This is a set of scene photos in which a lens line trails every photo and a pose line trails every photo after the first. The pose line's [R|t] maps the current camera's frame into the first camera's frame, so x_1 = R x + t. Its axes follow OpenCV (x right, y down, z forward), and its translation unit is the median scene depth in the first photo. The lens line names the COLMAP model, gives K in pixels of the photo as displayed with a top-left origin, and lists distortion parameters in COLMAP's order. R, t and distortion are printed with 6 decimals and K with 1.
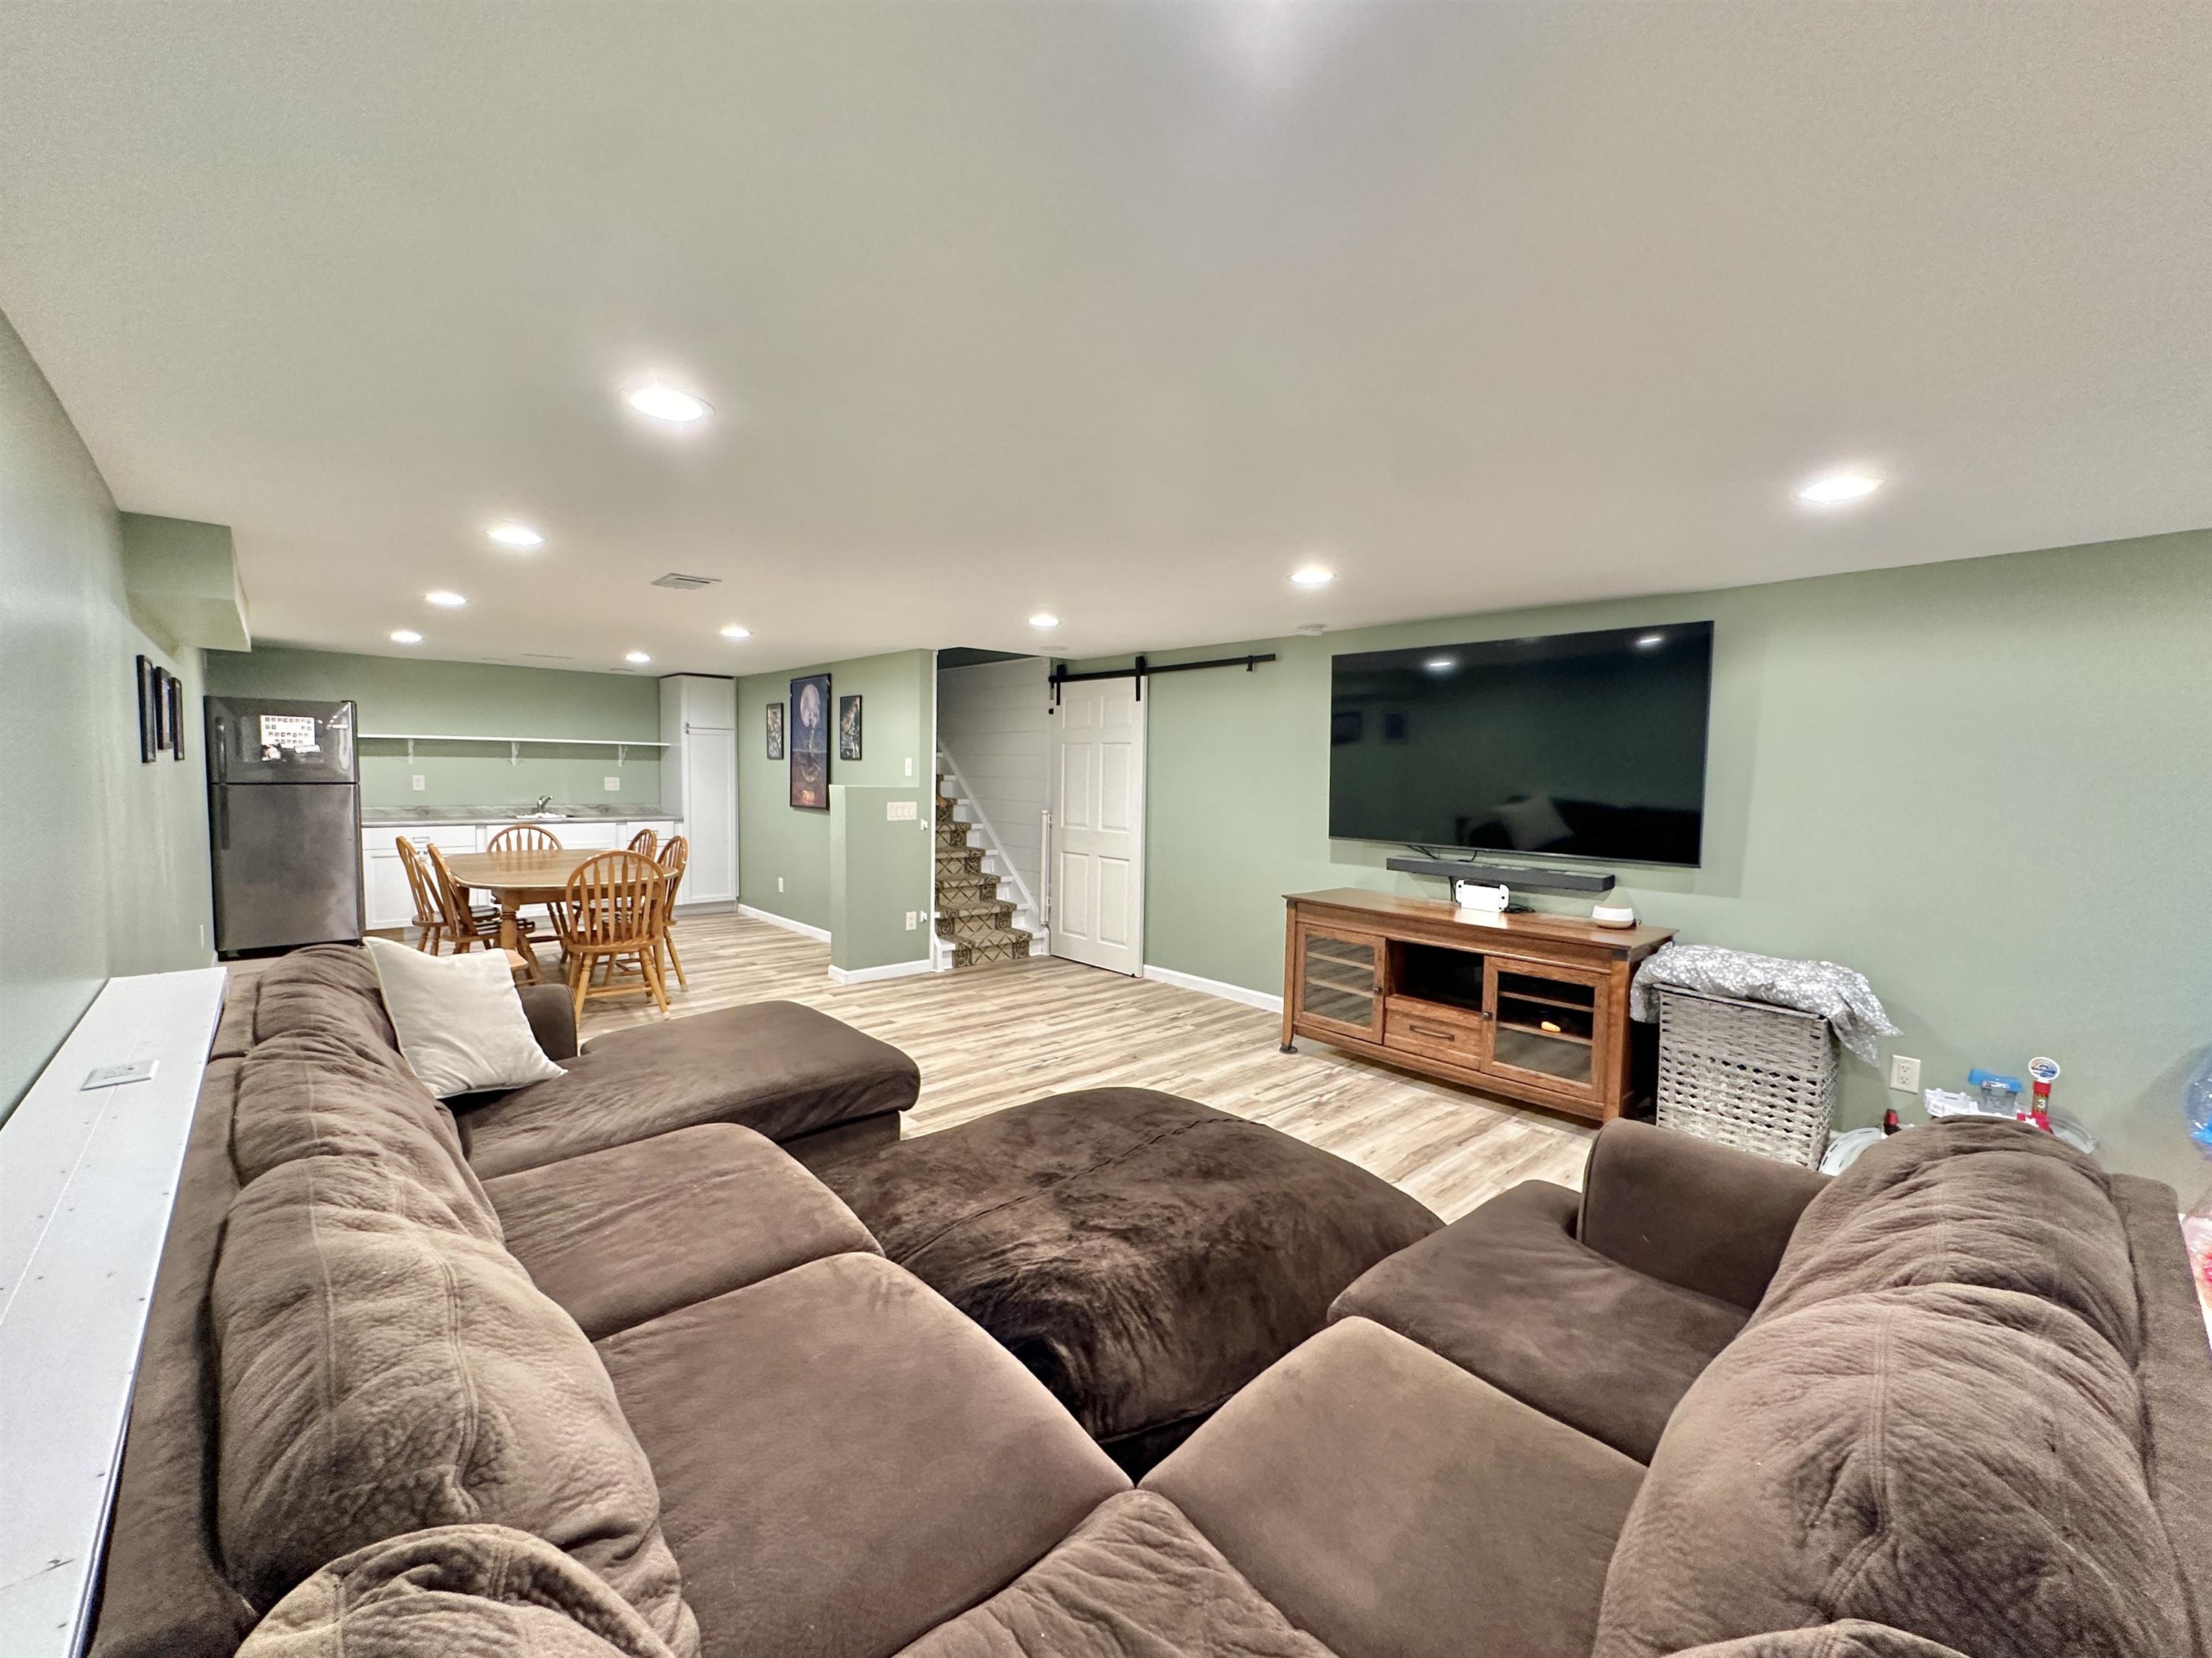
lens RADIAL K [[900.5, 0, 1106.0], [0, 900.5, 829.0], [0, 0, 1]] dist [-0.001482, -0.000067]
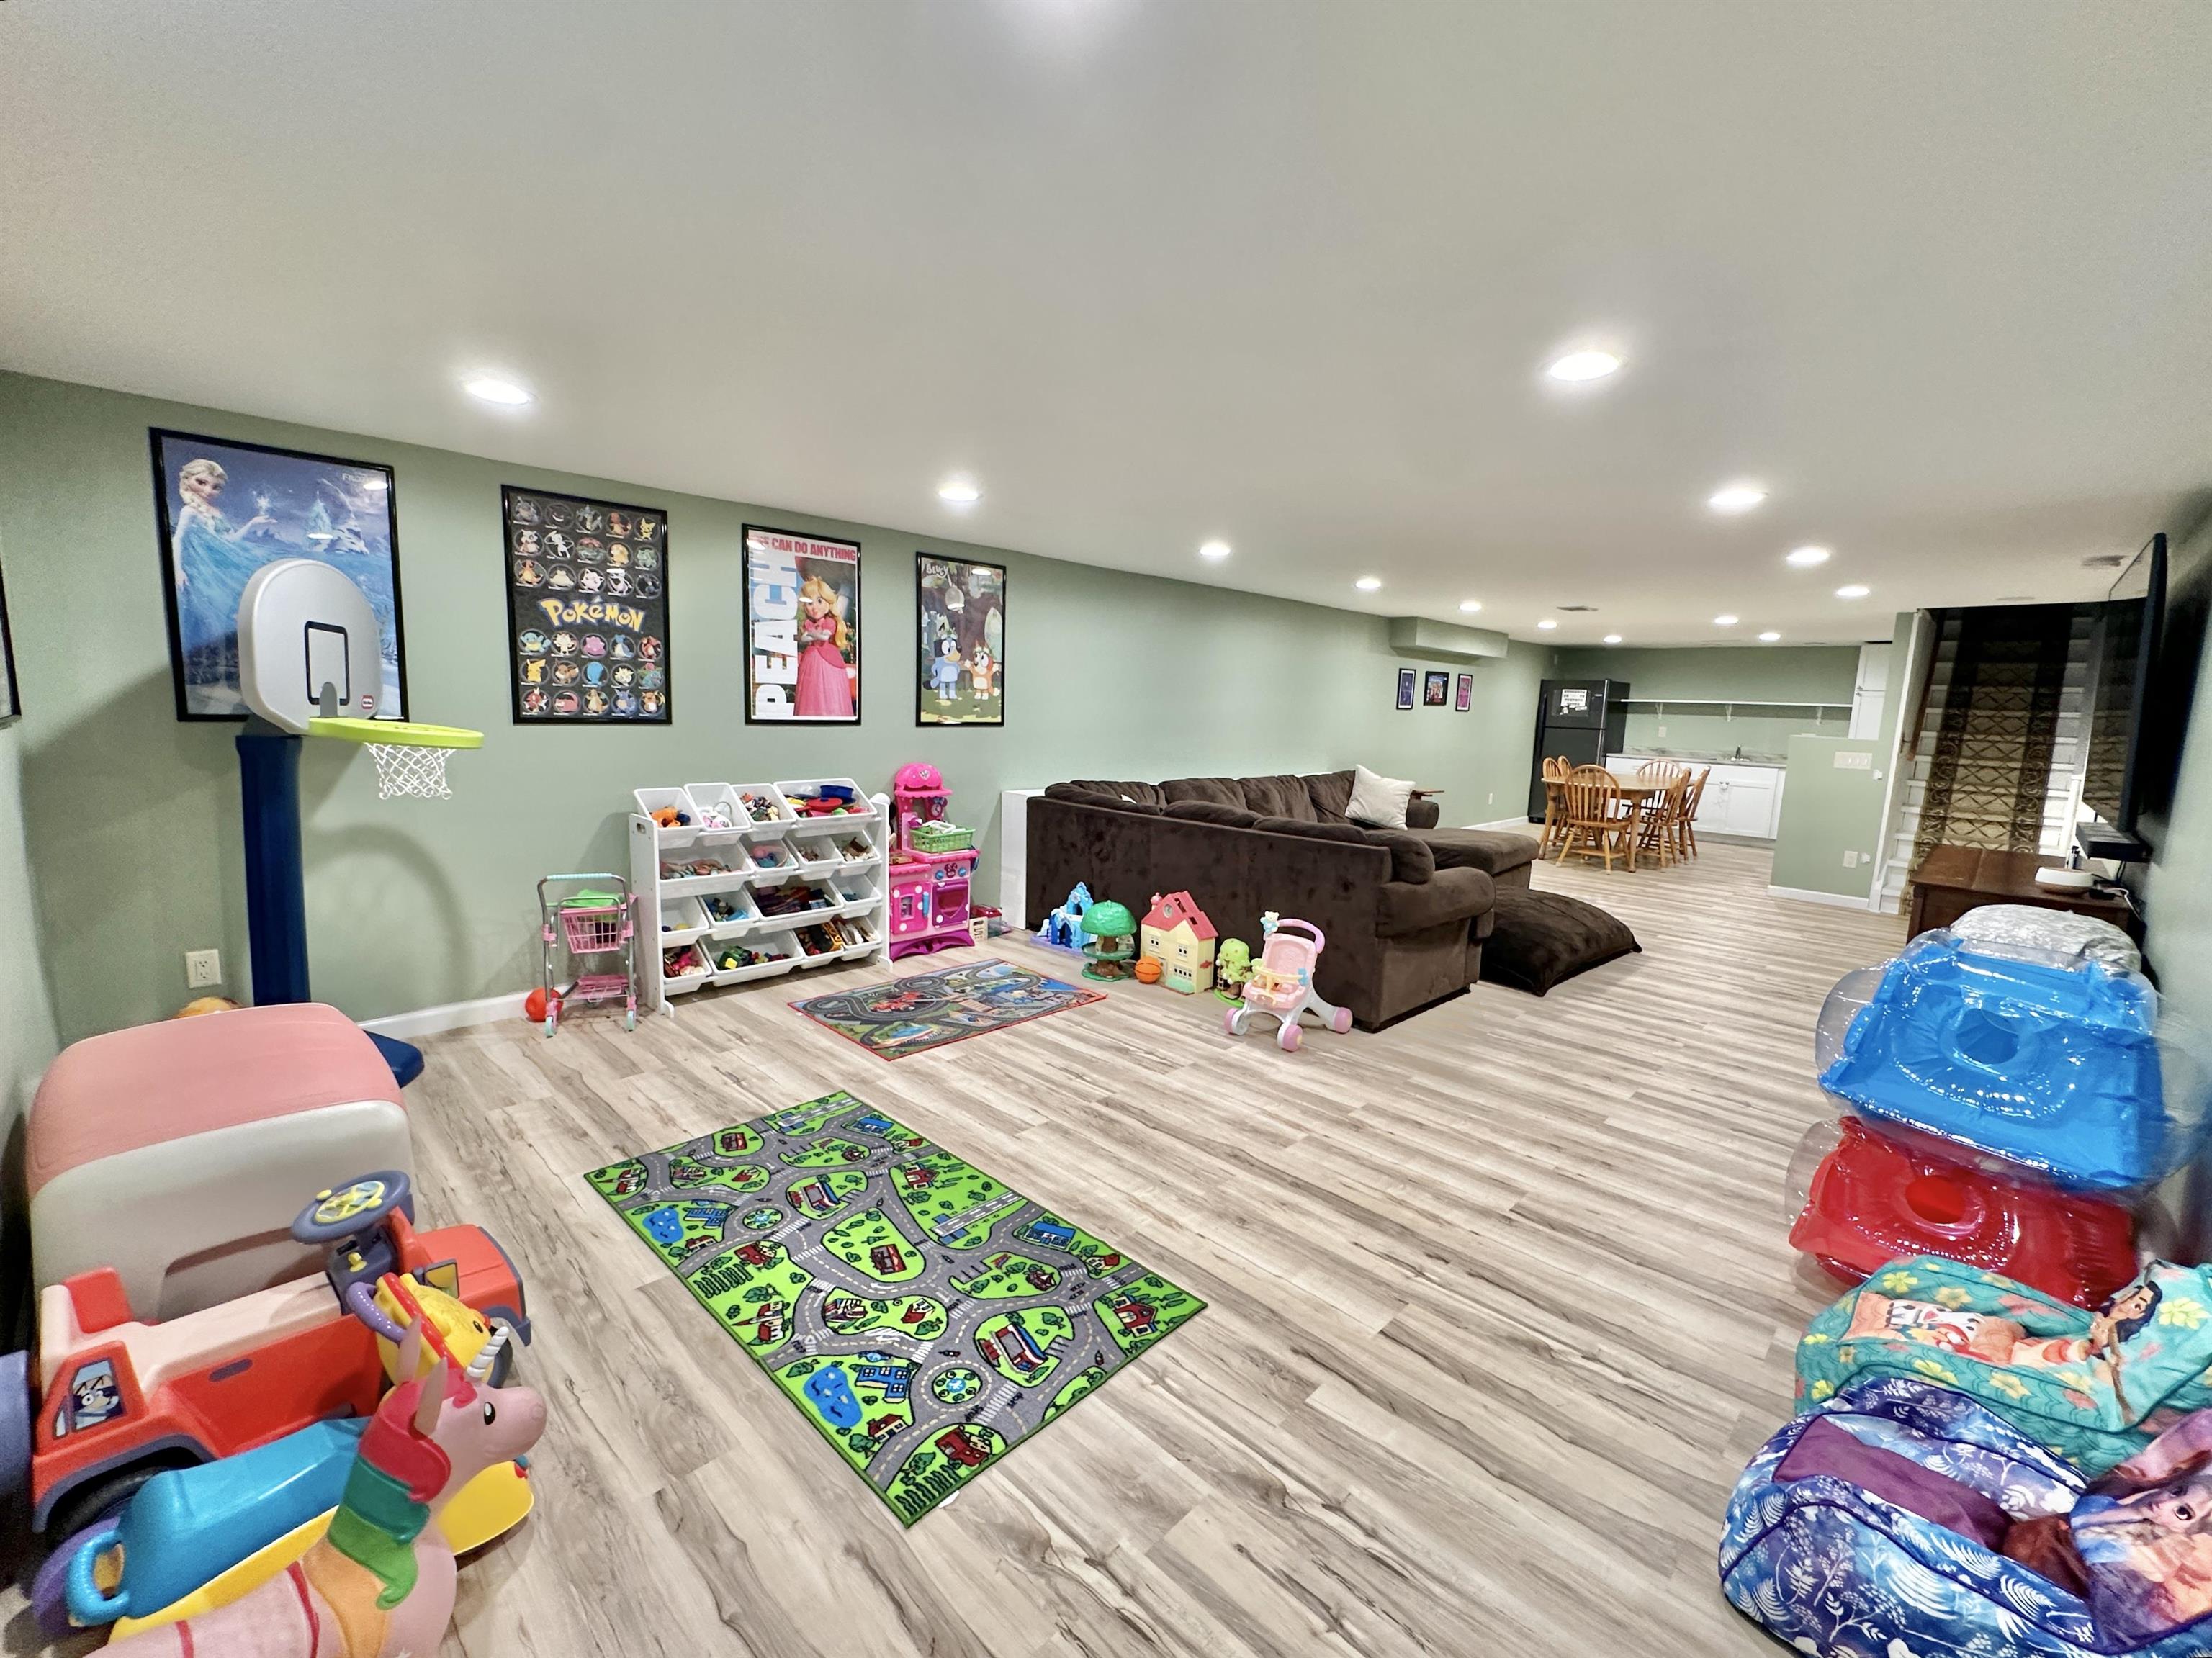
lens RADIAL K [[928.4, 0, 1106.0], [0, 928.4, 829.0], [0, 0, 1]] dist [0.000126, 0.000078]
pose [[0.054883, 0.124940, -0.990645, 0.884689], [-0.099441, 0.987892, 0.119083, 0.019184], [0.993529, 0.091975, 0.066643, -0.004932]]
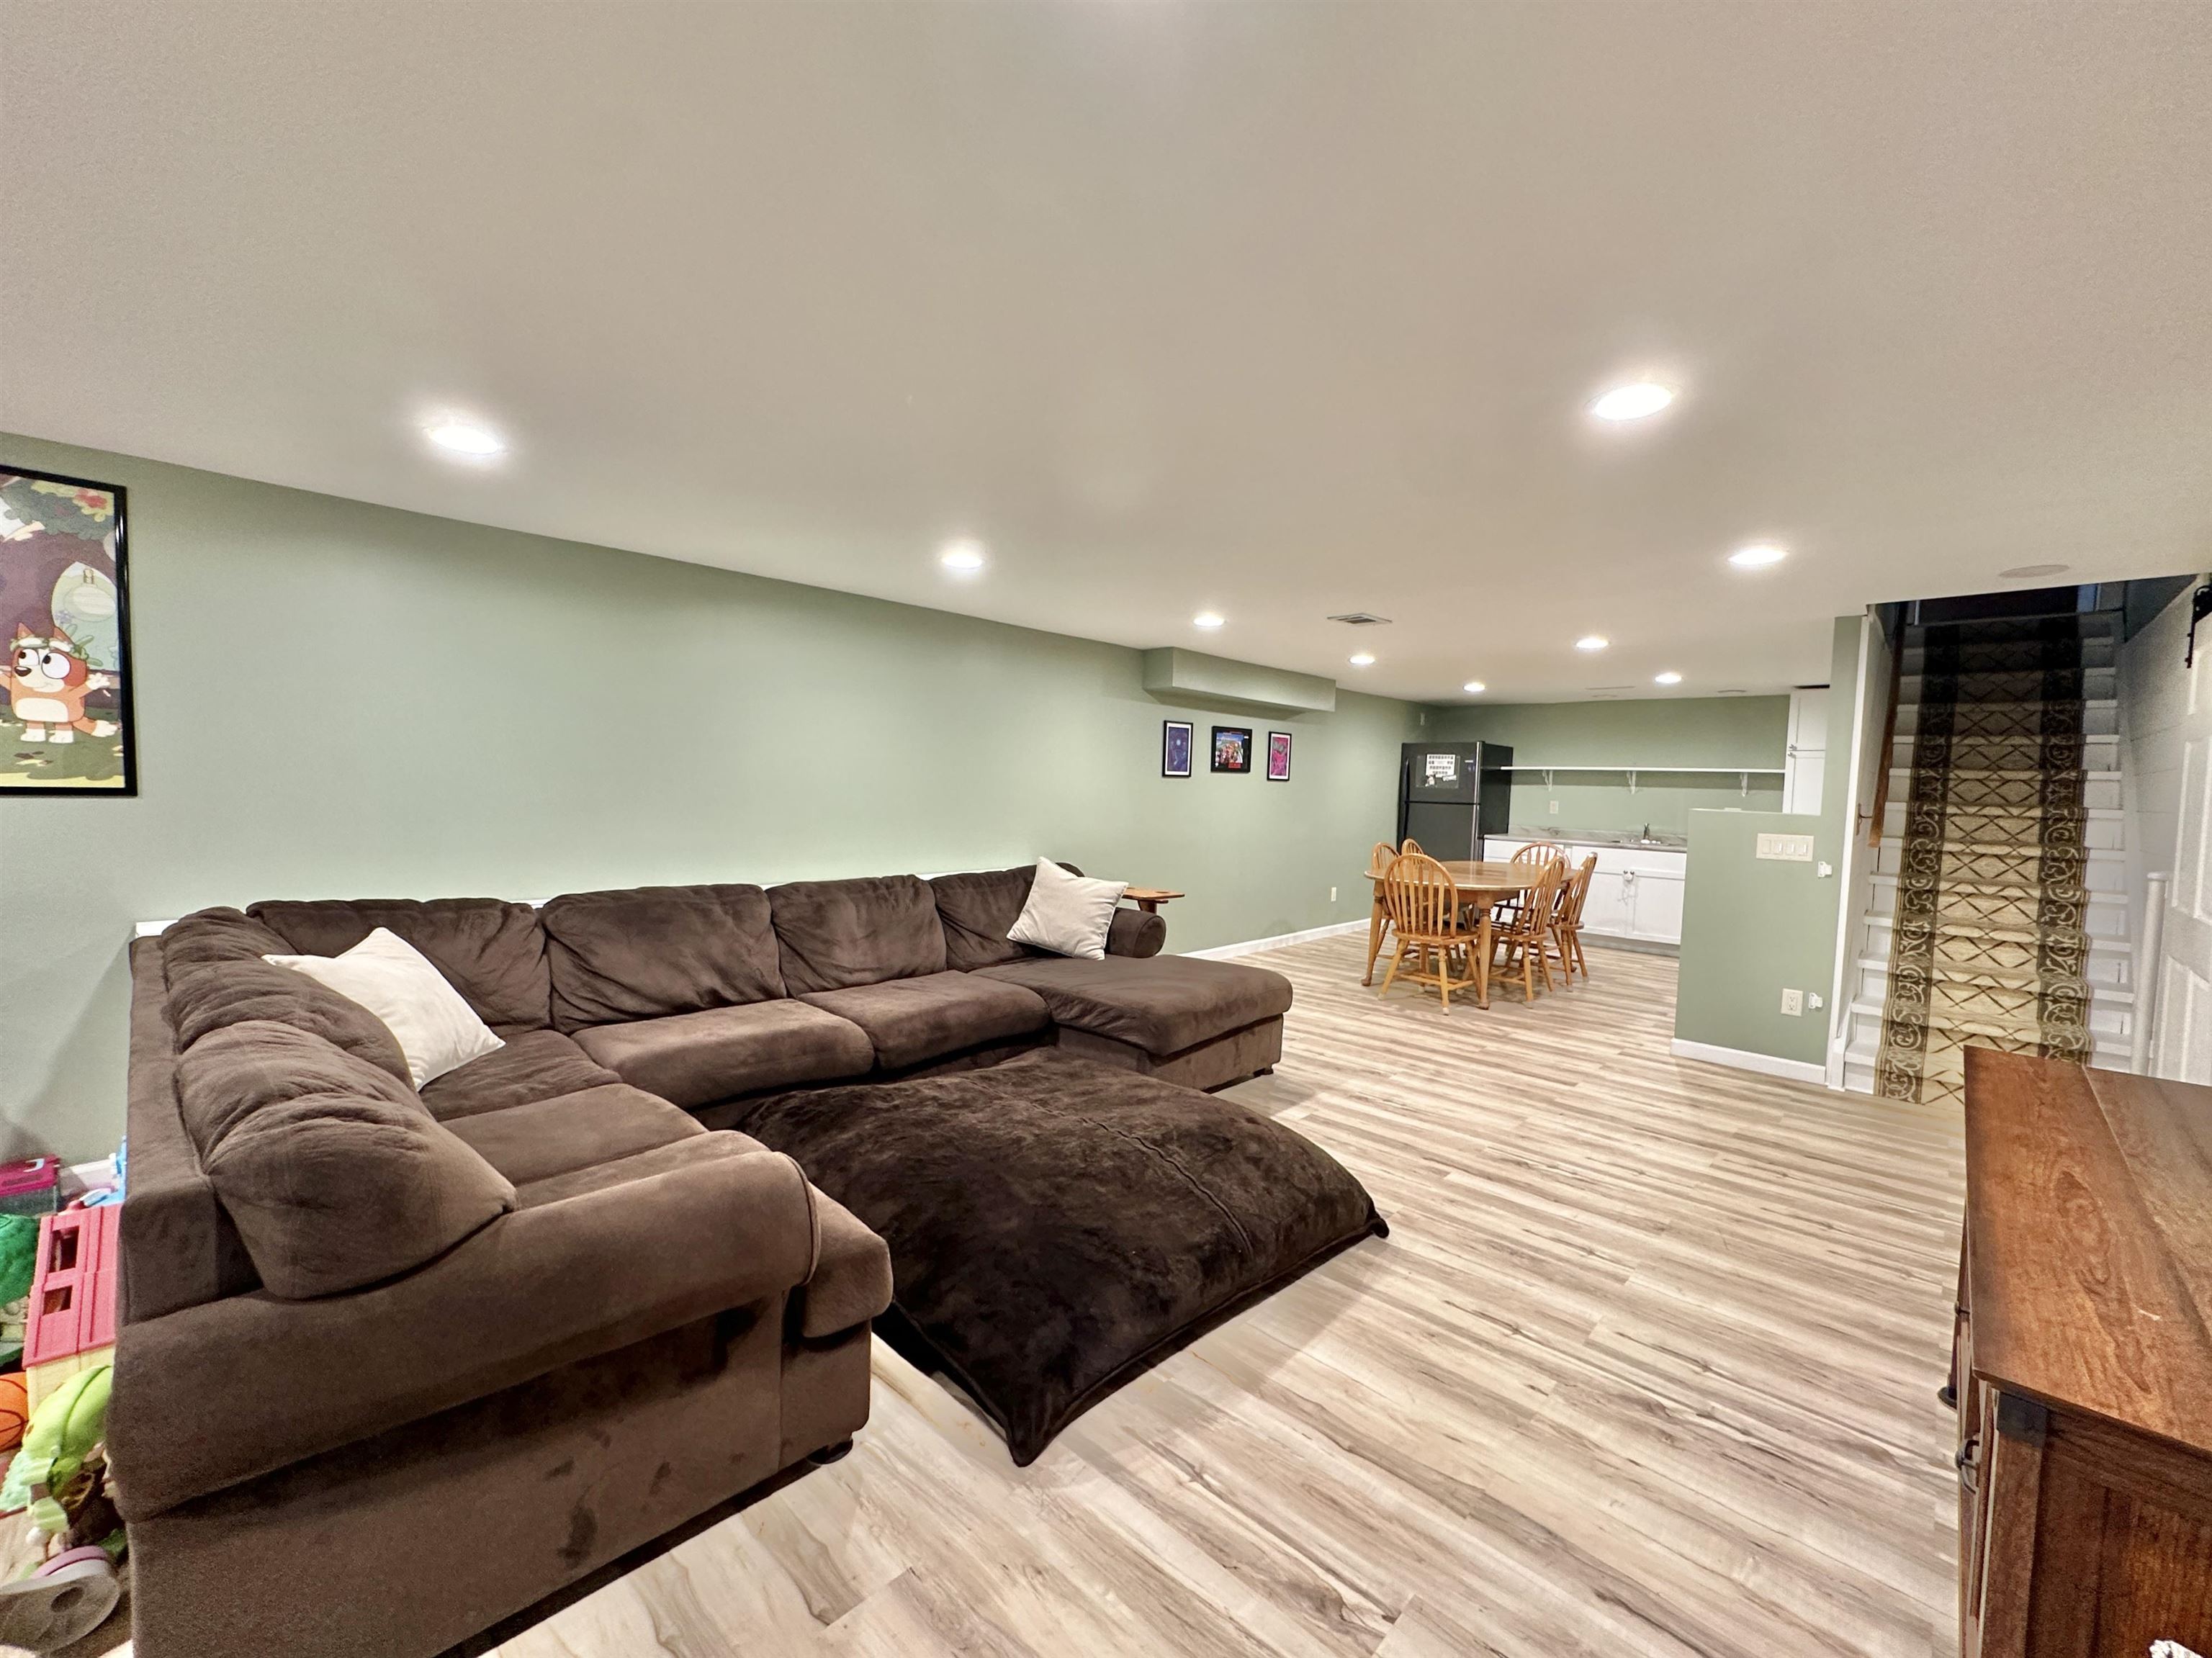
lens RADIAL K [[900.5, 0, 1106.0], [0, 900.5, 829.0], [0, 0, 1]] dist [-0.001482, -0.000067]
pose [[0.073124, 0.038578, -0.996576, 0.453658], [-0.094521, 0.995022, 0.031583, -0.005843], [0.992834, 0.091888, 0.076407, 0.395813]]
